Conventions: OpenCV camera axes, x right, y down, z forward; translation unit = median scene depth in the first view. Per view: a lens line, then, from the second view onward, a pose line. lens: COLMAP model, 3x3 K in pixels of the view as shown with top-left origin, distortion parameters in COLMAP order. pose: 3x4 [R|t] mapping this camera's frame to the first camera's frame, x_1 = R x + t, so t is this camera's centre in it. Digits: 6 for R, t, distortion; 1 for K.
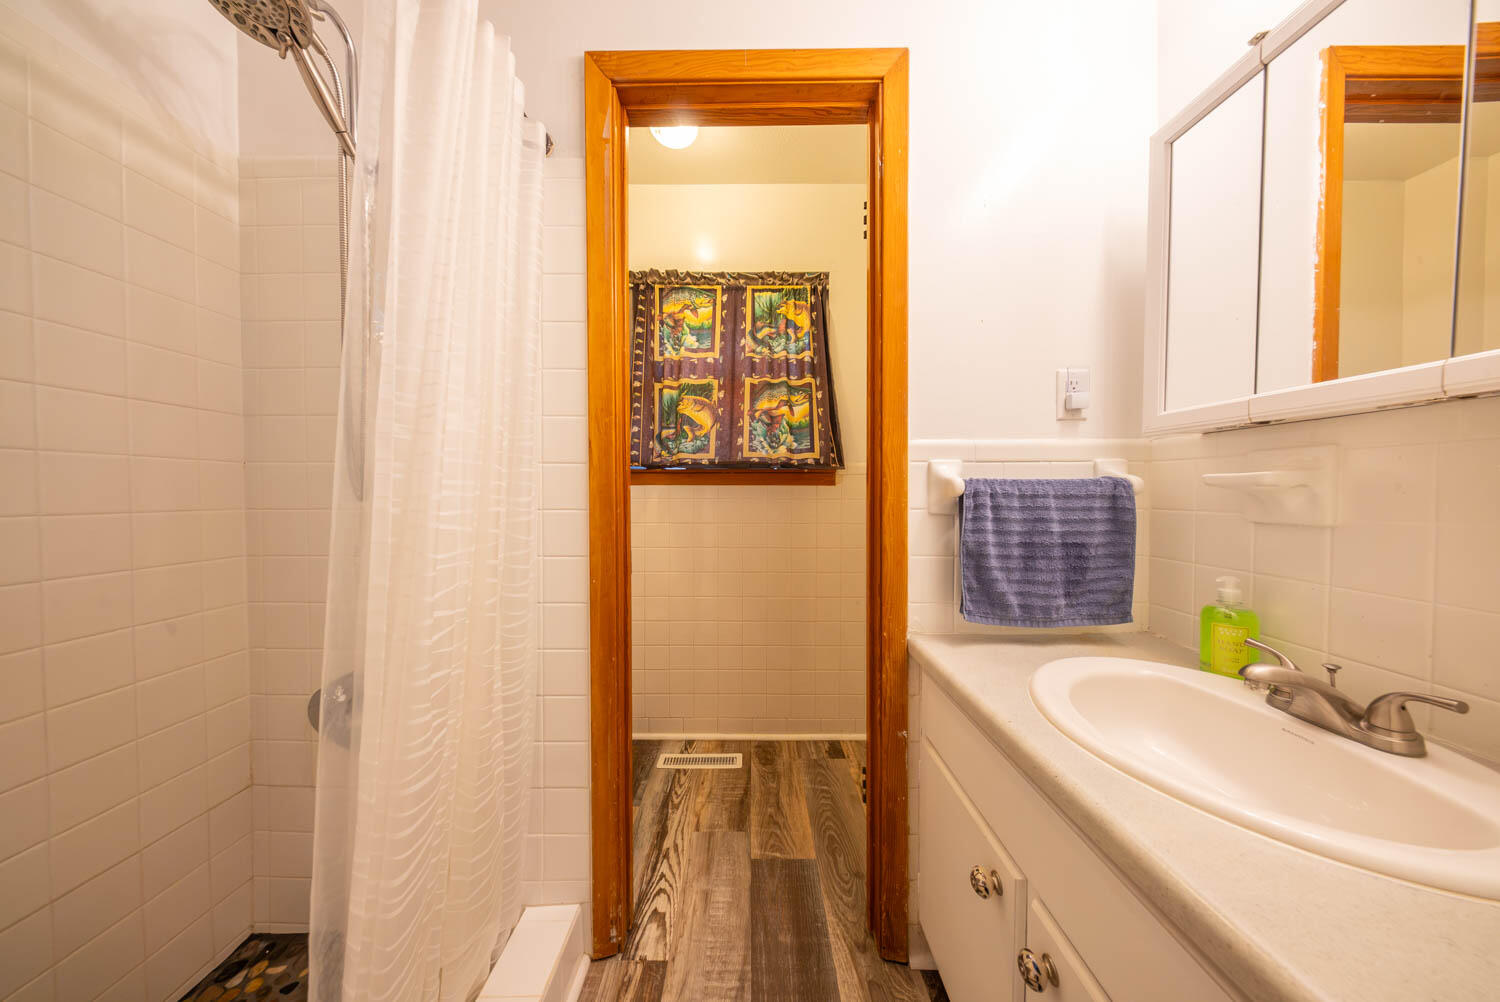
lens RADIAL K [[445.5, 0, 750.0], [0, 445.5, 501.0], [0, 0, 1]] dist [-0.000641, -0.000248]
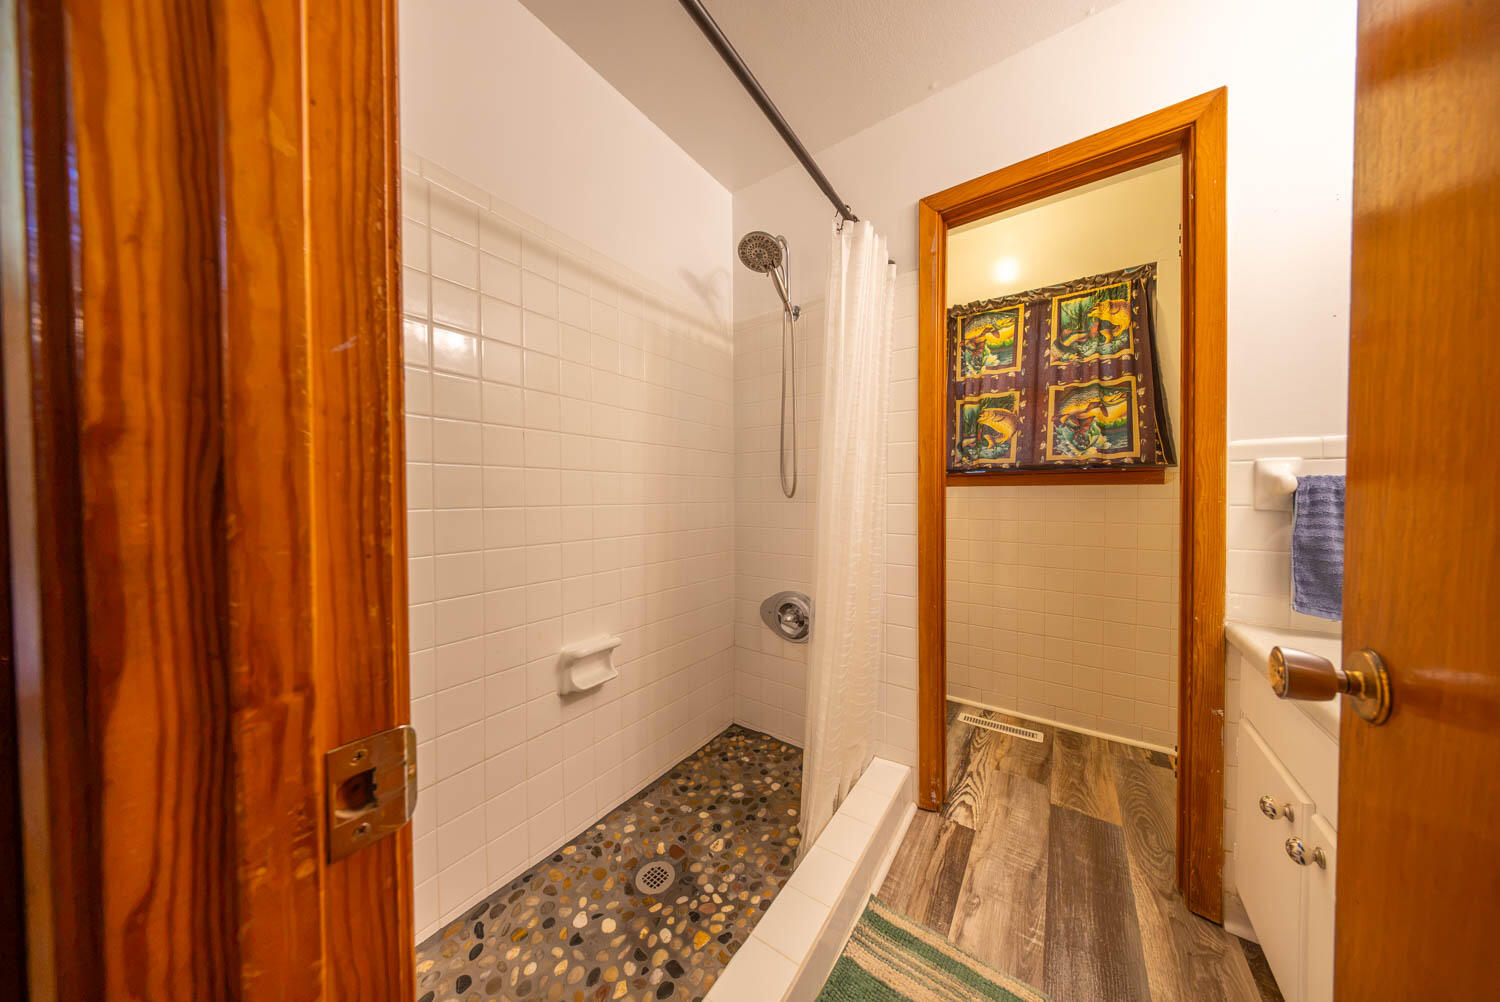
lens RADIAL K [[453.7, 0, 739.8], [0, 453.7, 502.6], [0, 0, 1]] dist [0.005148, -0.001961]
pose [[0.814850, 0.006105, -0.579639, 0.018607], [-0.007604, 0.999971, -0.000158, 0.011495], [0.579622, 0.004536, 0.814873, -0.332470]]
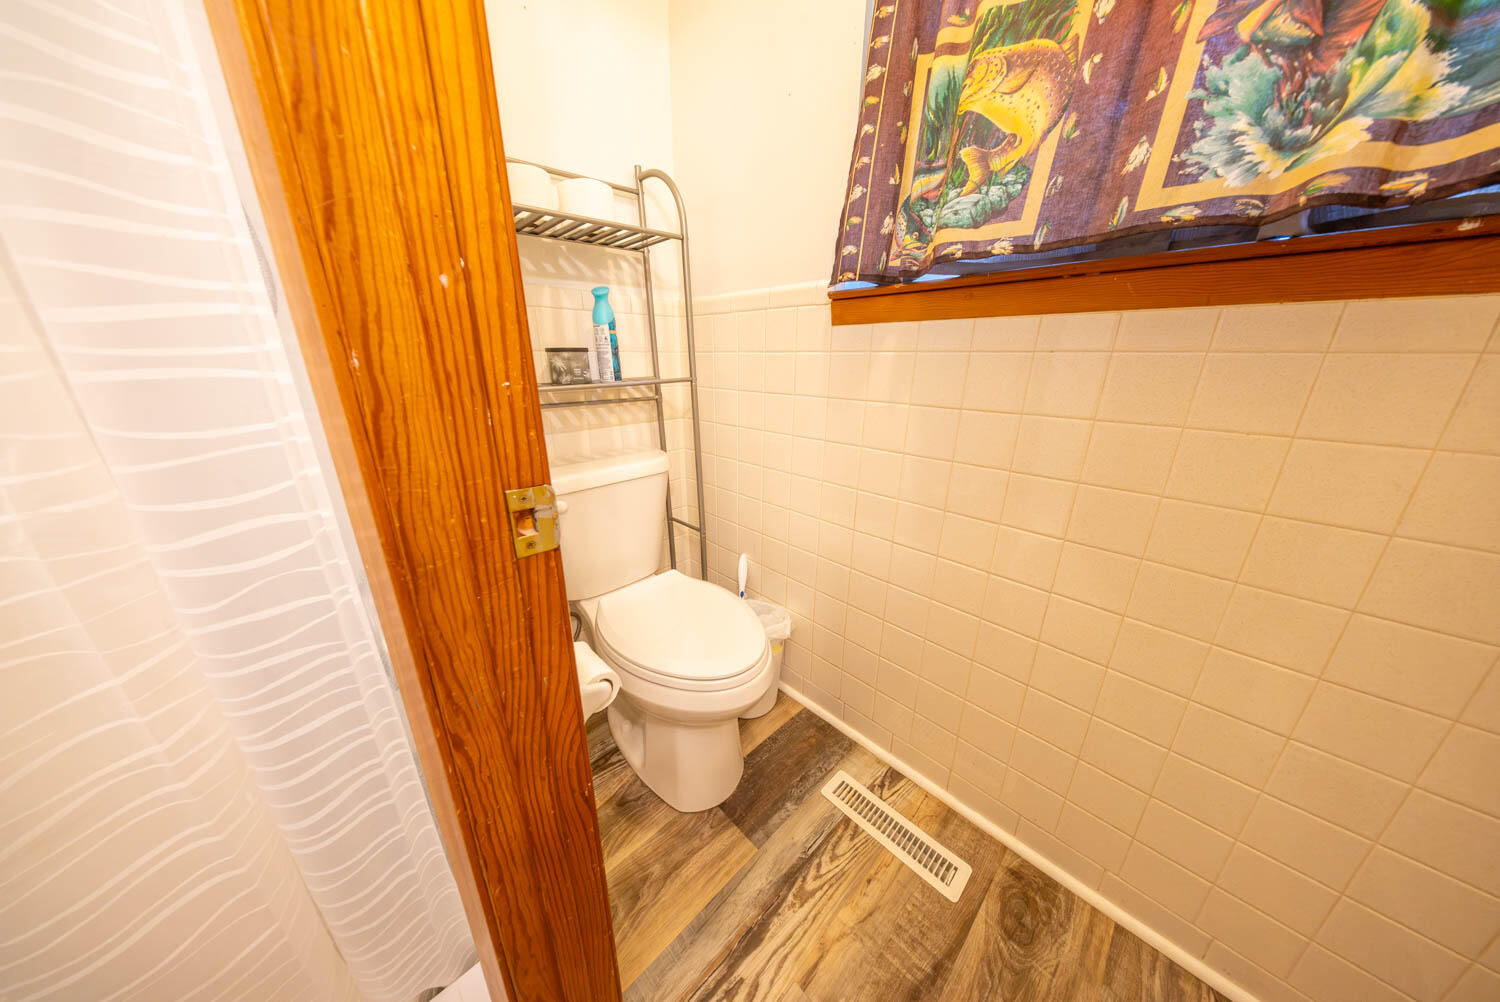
lens RADIAL K [[445.5, 0, 750.0], [0, 445.5, 501.0], [0, 0, 1]] dist [-0.000641, -0.000248]
pose [[0.696936, 0.229299, -0.679486, 0.055248], [-0.013804, 0.951618, 0.306974, 0.004430], [0.717000, -0.204561, 0.666382, 0.554028]]
